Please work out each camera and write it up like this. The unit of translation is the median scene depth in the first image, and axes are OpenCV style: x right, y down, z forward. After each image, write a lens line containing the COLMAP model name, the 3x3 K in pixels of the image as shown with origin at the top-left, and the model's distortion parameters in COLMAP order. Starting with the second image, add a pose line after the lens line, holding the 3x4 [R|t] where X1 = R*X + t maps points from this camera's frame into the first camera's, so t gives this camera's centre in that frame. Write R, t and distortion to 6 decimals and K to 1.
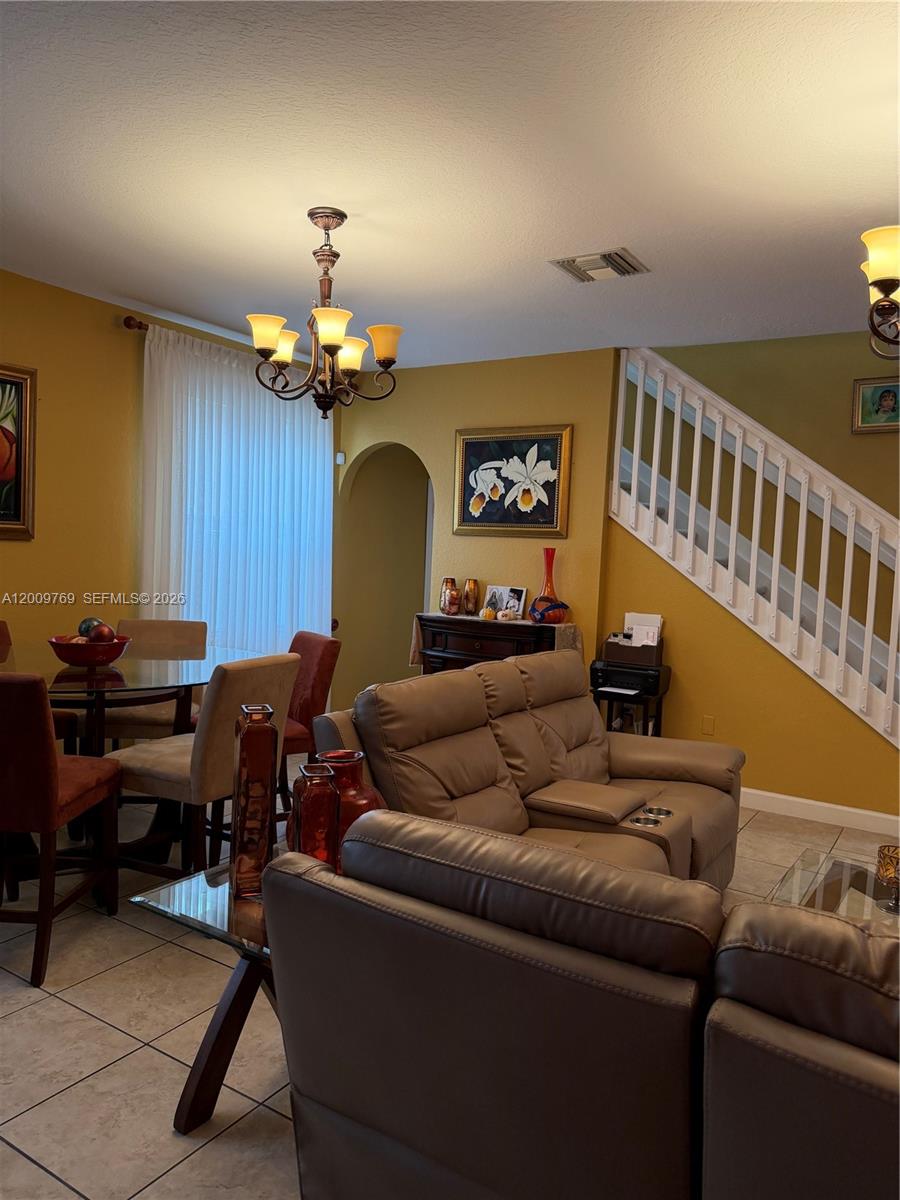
lens RADIAL K [[841.6, 0, 450.0], [0, 841.6, 600.0], [0, 0, 1]] dist [0.073277, -0.081114]
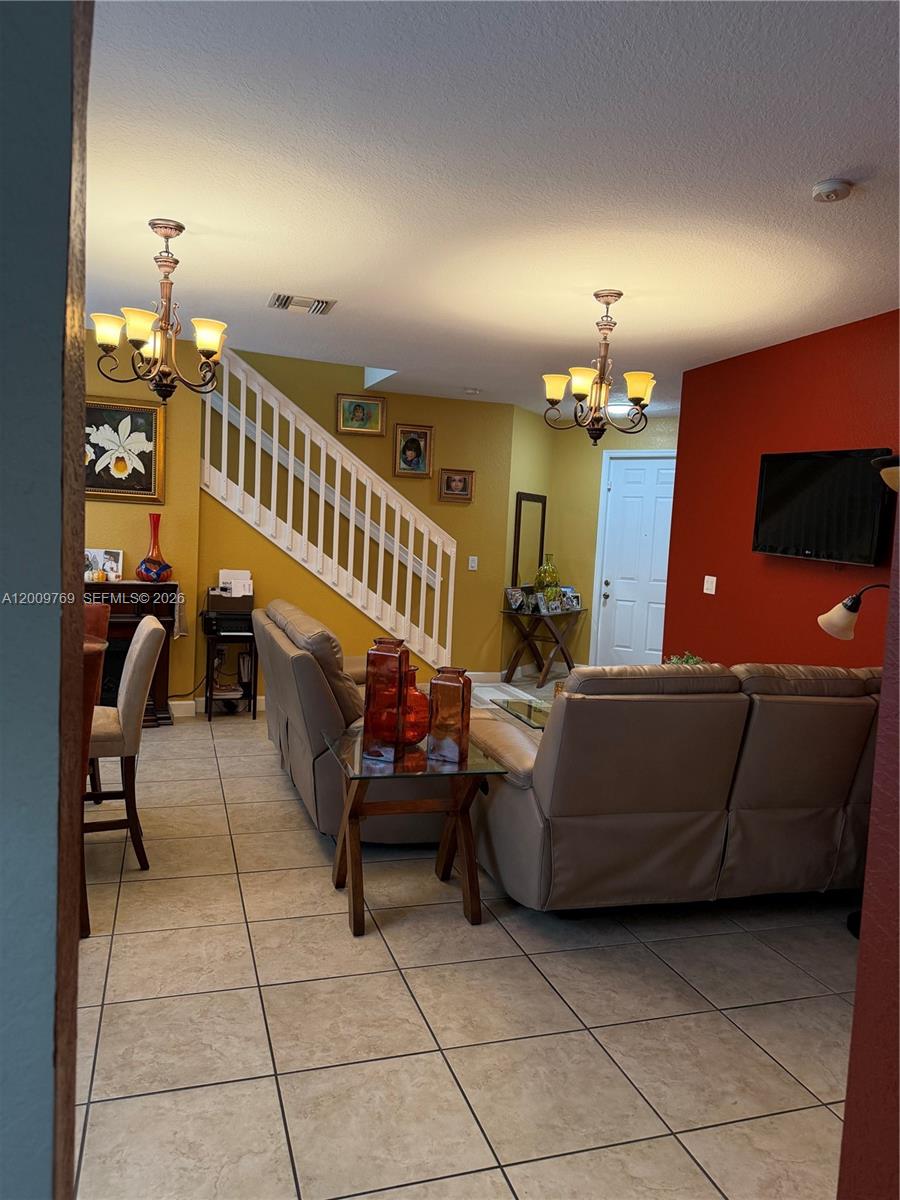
lens RADIAL K [[841.6, 0, 450.0], [0, 841.6, 600.0], [0, 0, 1]] dist [0.073277, -0.081114]
pose [[0.636105, -0.064034, 0.768941, -0.495013], [0.017173, 0.997479, 0.068860, -0.018641], [-0.771412, -0.030597, 0.635600, -0.011252]]
